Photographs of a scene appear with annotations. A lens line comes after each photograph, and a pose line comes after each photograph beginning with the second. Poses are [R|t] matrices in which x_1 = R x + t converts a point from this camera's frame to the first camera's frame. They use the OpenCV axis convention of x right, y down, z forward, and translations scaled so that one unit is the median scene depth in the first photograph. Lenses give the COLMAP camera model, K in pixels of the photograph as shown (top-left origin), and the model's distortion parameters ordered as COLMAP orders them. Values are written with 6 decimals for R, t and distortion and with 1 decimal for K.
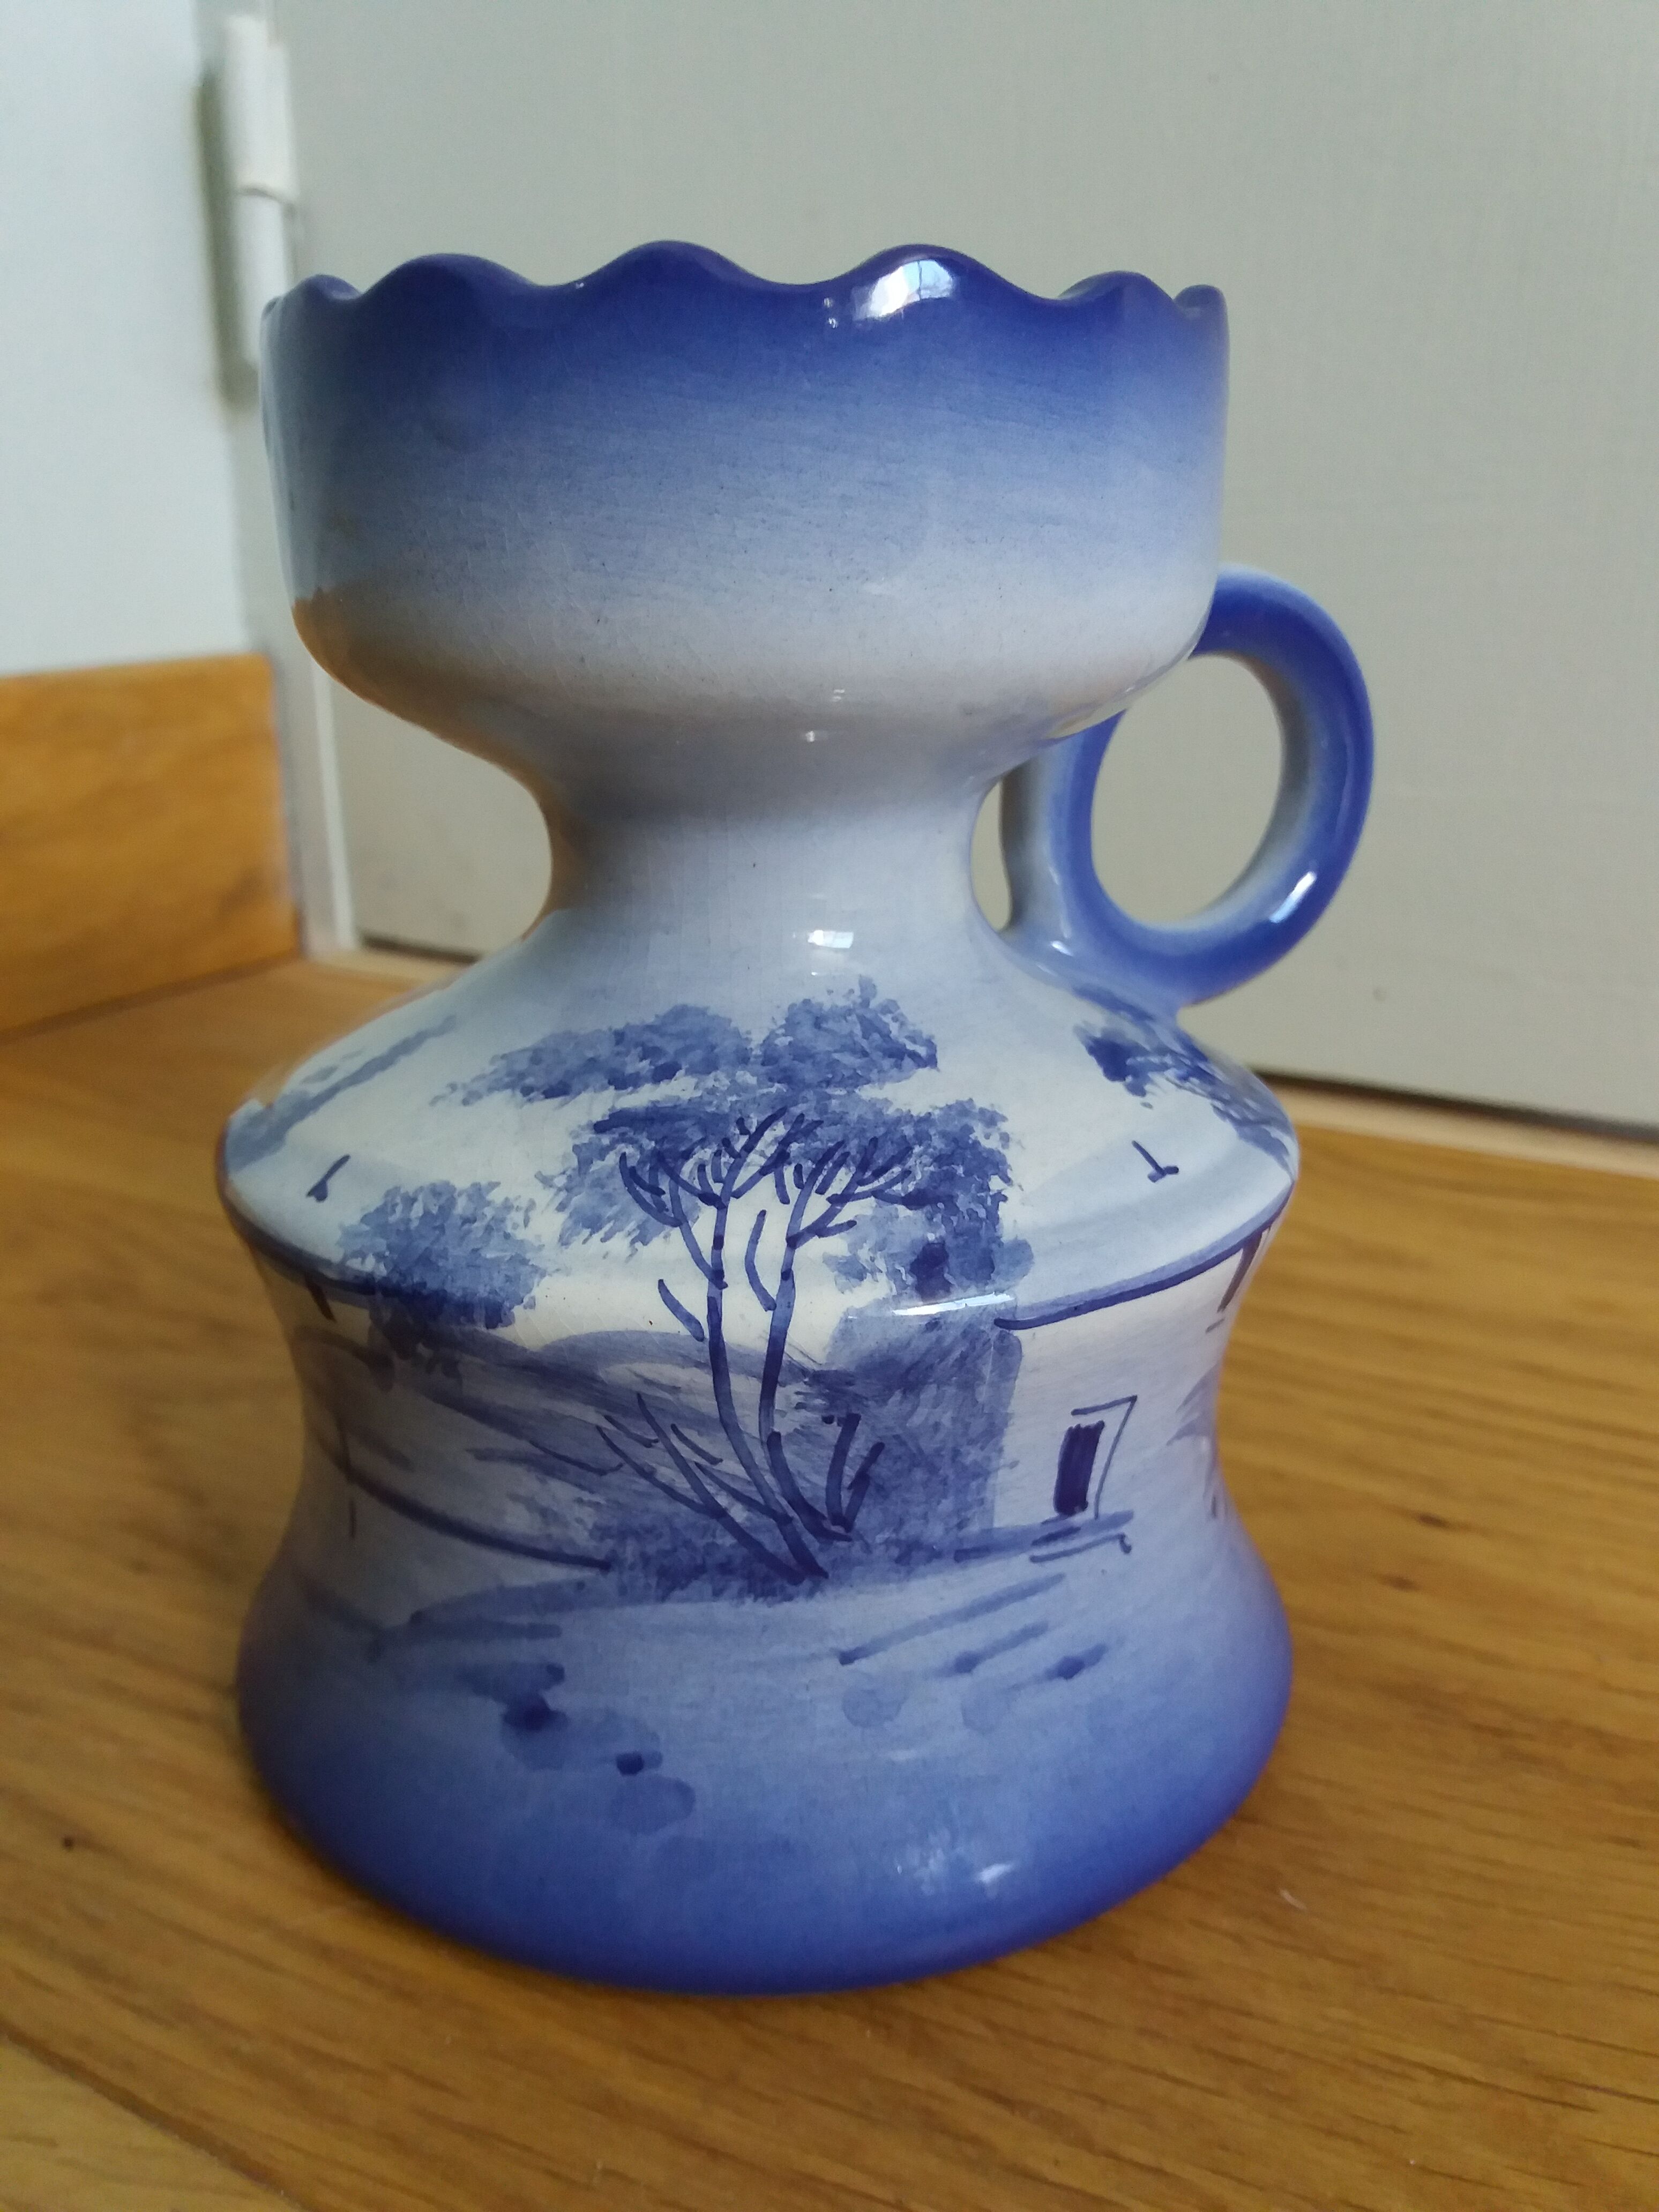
lens RADIAL K [[1924.8, 0, 829.5], [0, 1924.8, 1106.0], [0, 0, 1]] dist [-0.017111, -0.004898]
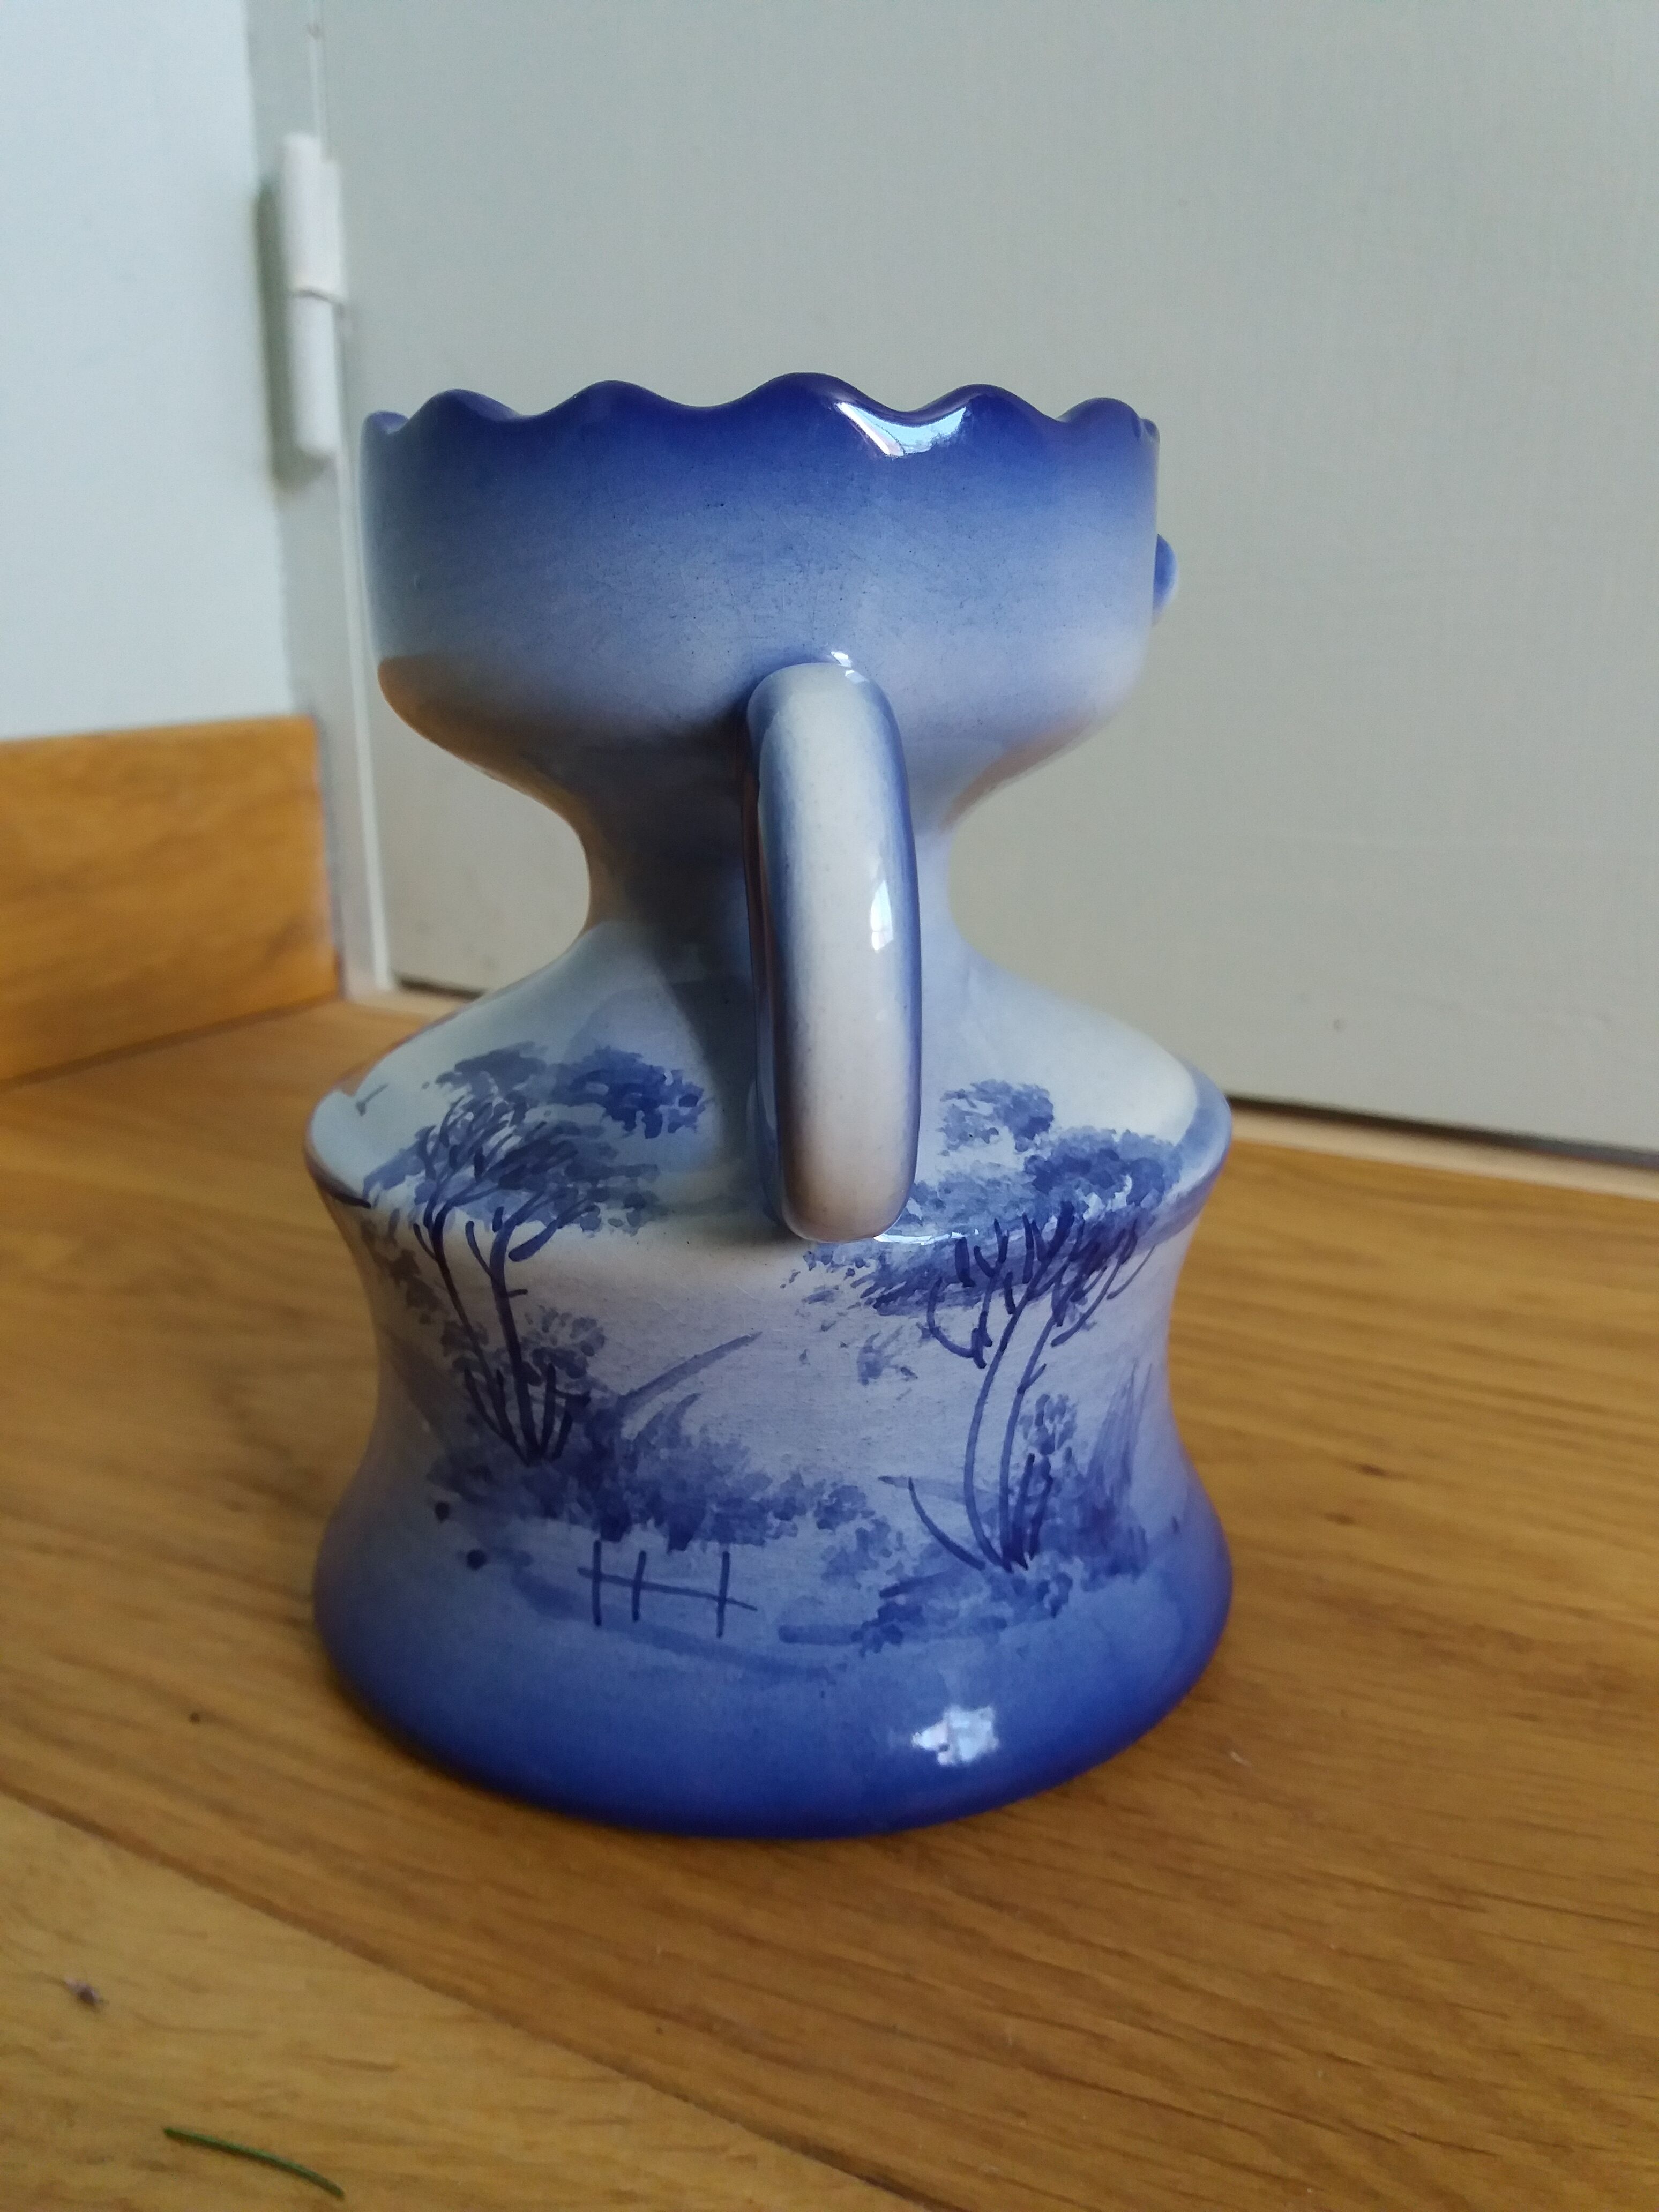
lens RADIAL K [[1924.8, 0, 829.5], [0, 1924.8, 1106.0], [0, 0, 1]] dist [-0.017111, -0.004898]
pose [[0.999996, 0.000884, 0.002592, -0.014361], [-0.000795, 0.999418, -0.034114, 0.055165], [-0.002620, 0.034112, 0.999415, -0.196423]]
